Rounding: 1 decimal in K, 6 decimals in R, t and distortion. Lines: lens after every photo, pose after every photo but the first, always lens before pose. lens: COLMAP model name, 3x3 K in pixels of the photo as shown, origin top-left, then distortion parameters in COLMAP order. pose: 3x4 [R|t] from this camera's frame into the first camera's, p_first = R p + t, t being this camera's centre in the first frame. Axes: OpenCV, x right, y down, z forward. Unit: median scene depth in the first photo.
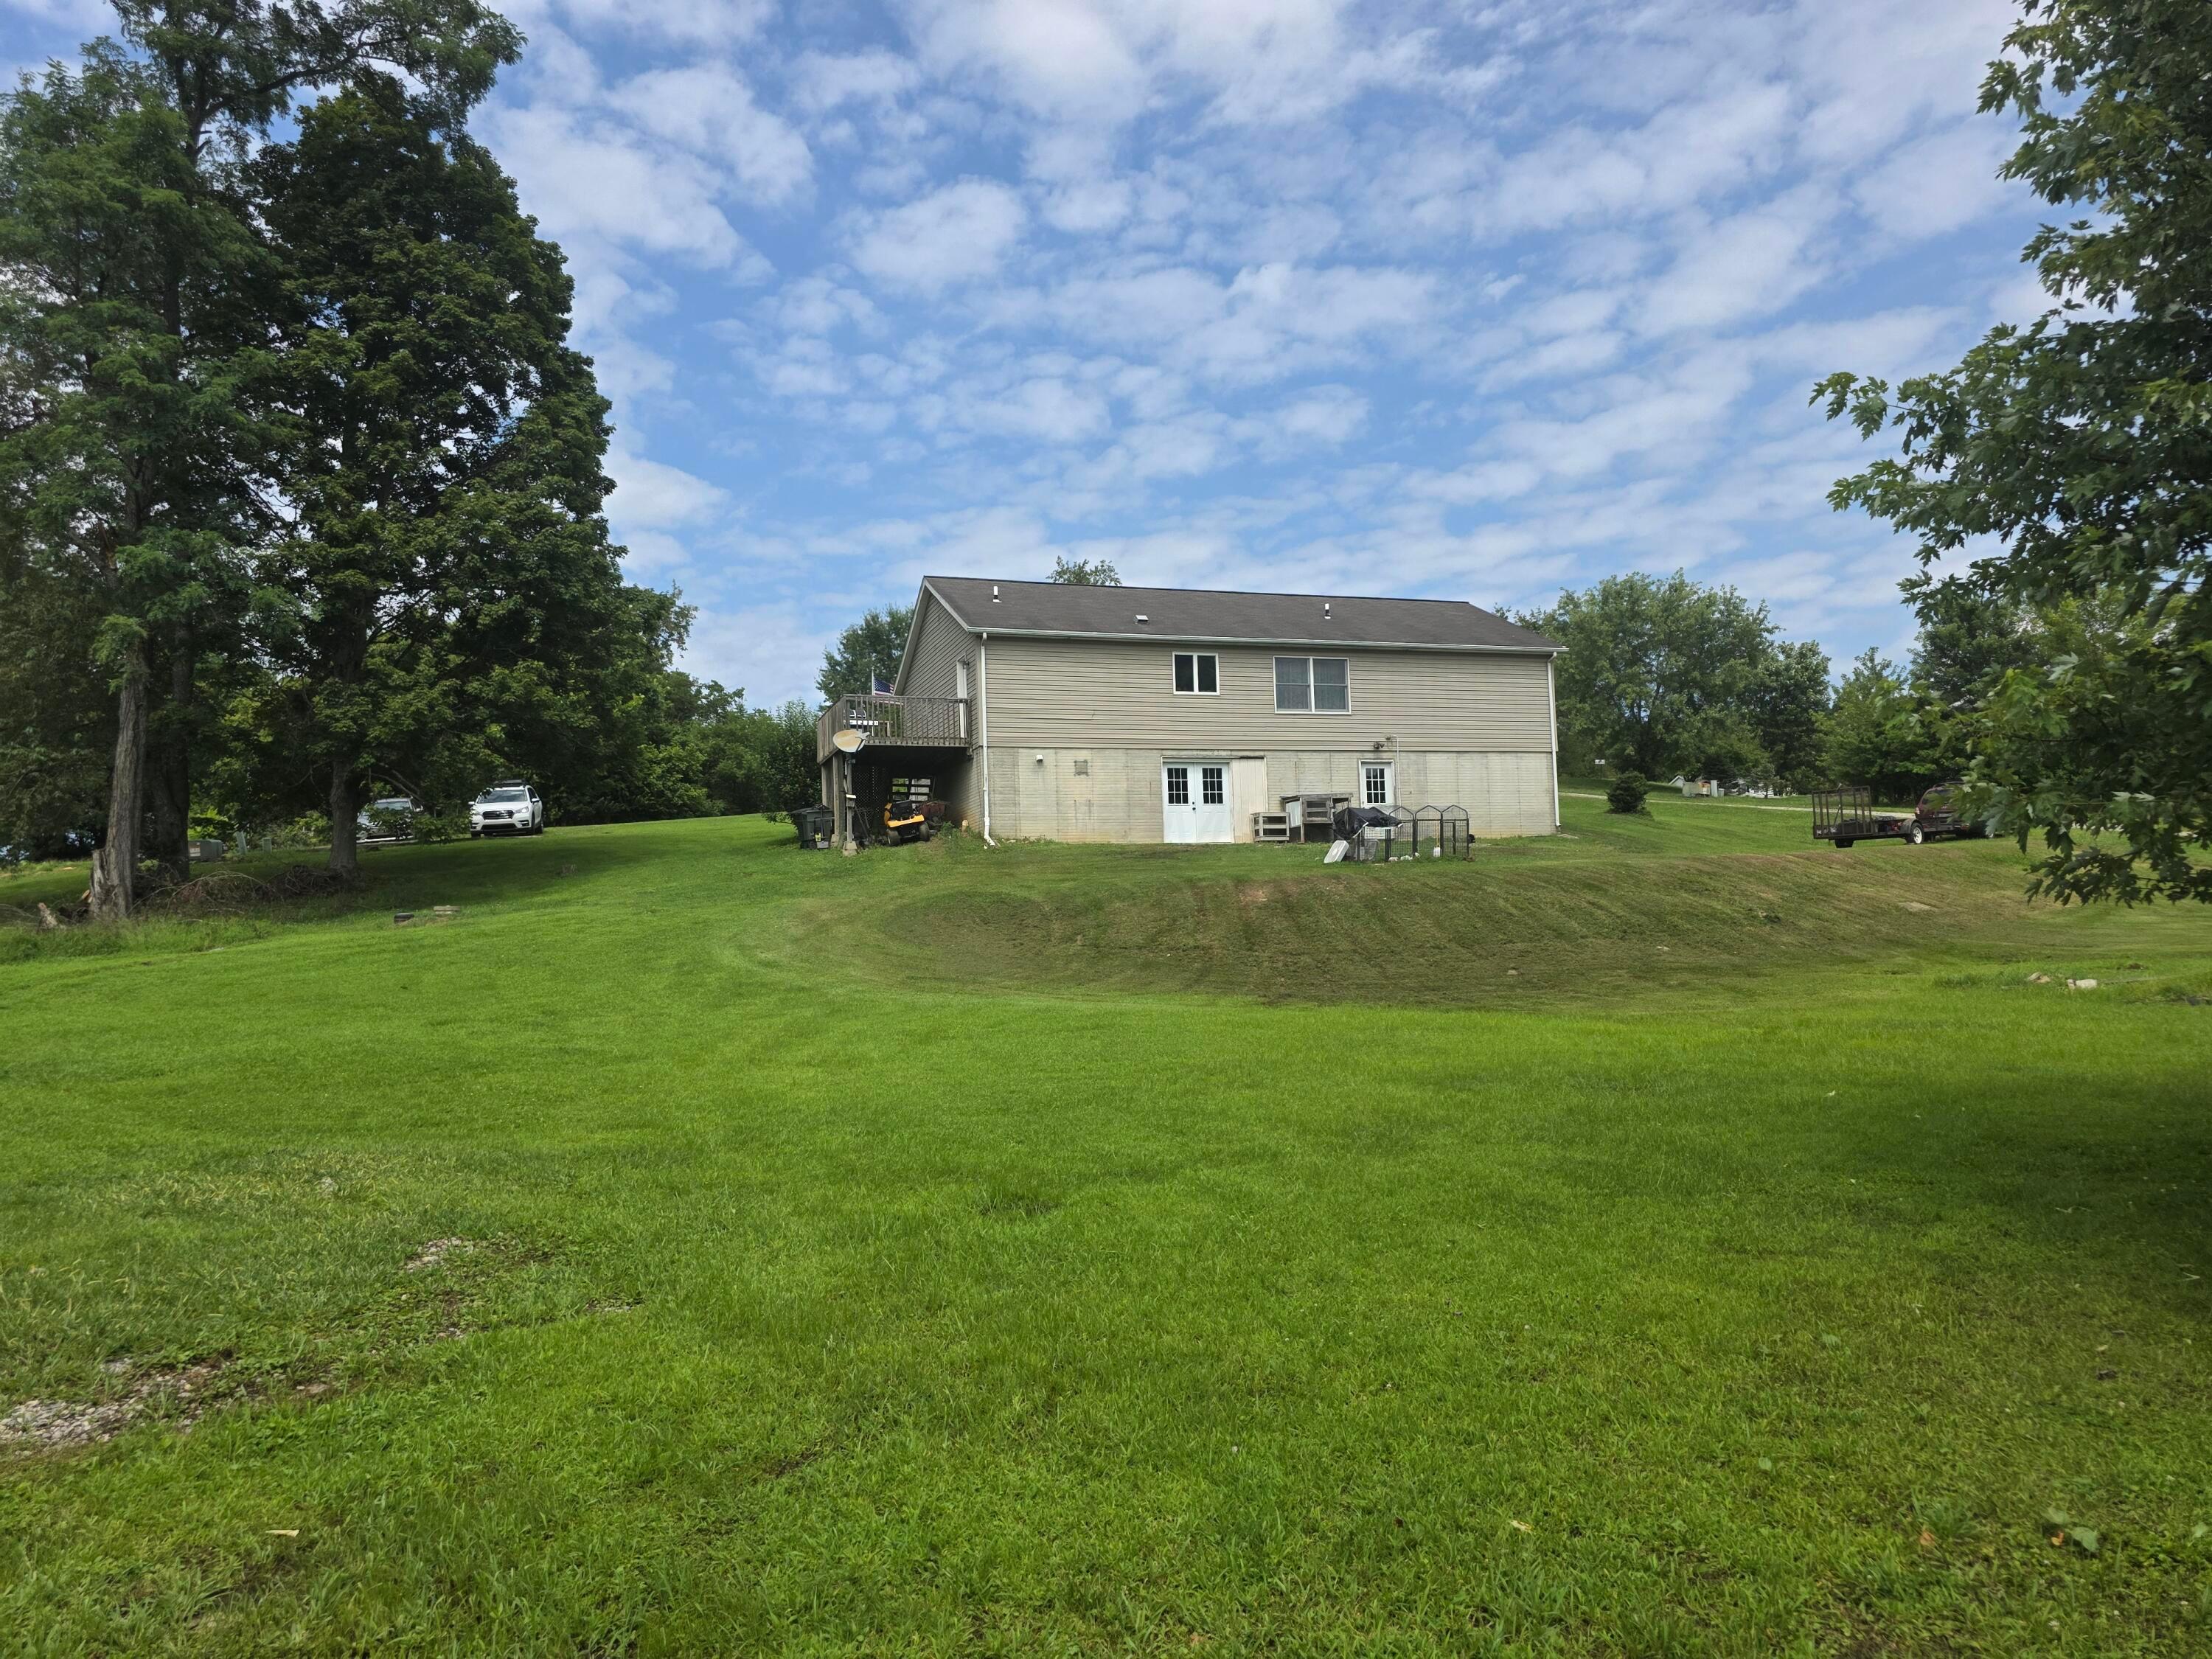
lens RADIAL K [[1519.7, 0, 1107.5], [0, 1519.7, 780.8], [0, 0, 1]] dist [0.047505, -0.038805]
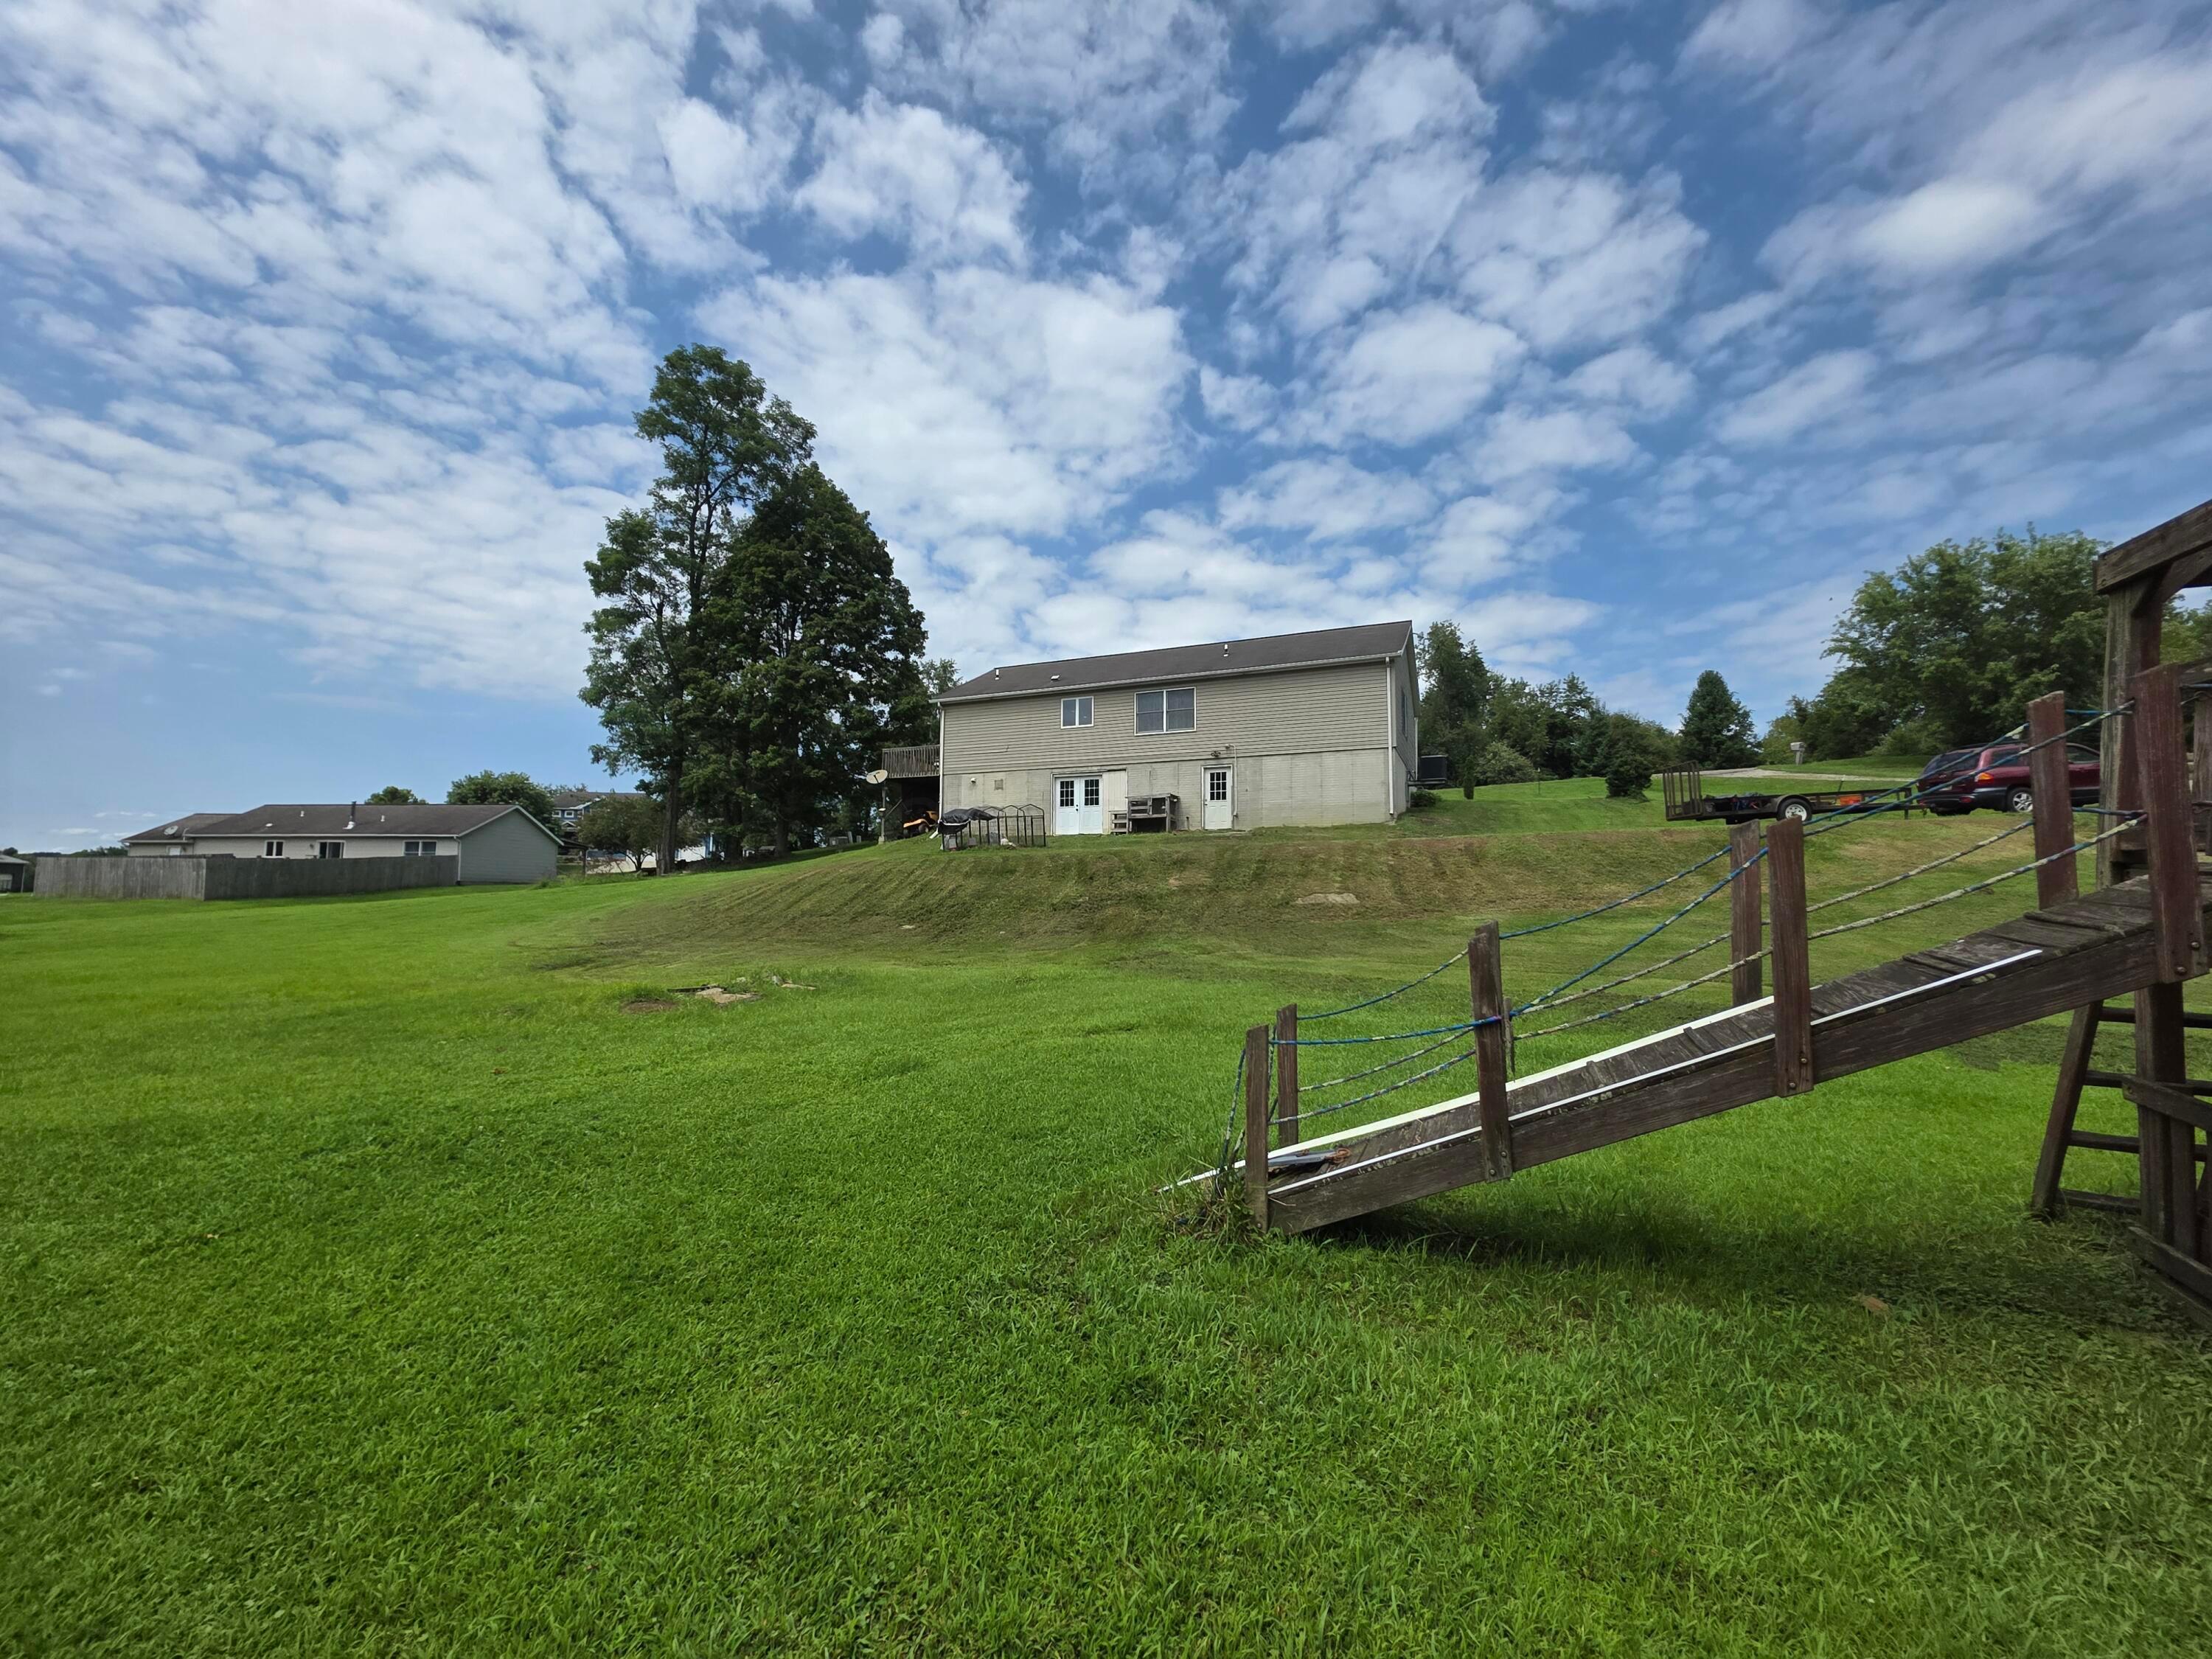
lens RADIAL K [[893.1, 0, 1114.2], [0, 893.1, 799.2], [0, 0, 1]] dist [0.000297, 0.000394]
pose [[0.738655, -0.038592, -0.672978, 0.623164], [0.041393, 0.999073, -0.011860, 0.019613], [0.672811, -0.019096, 0.739568, 0.412820]]
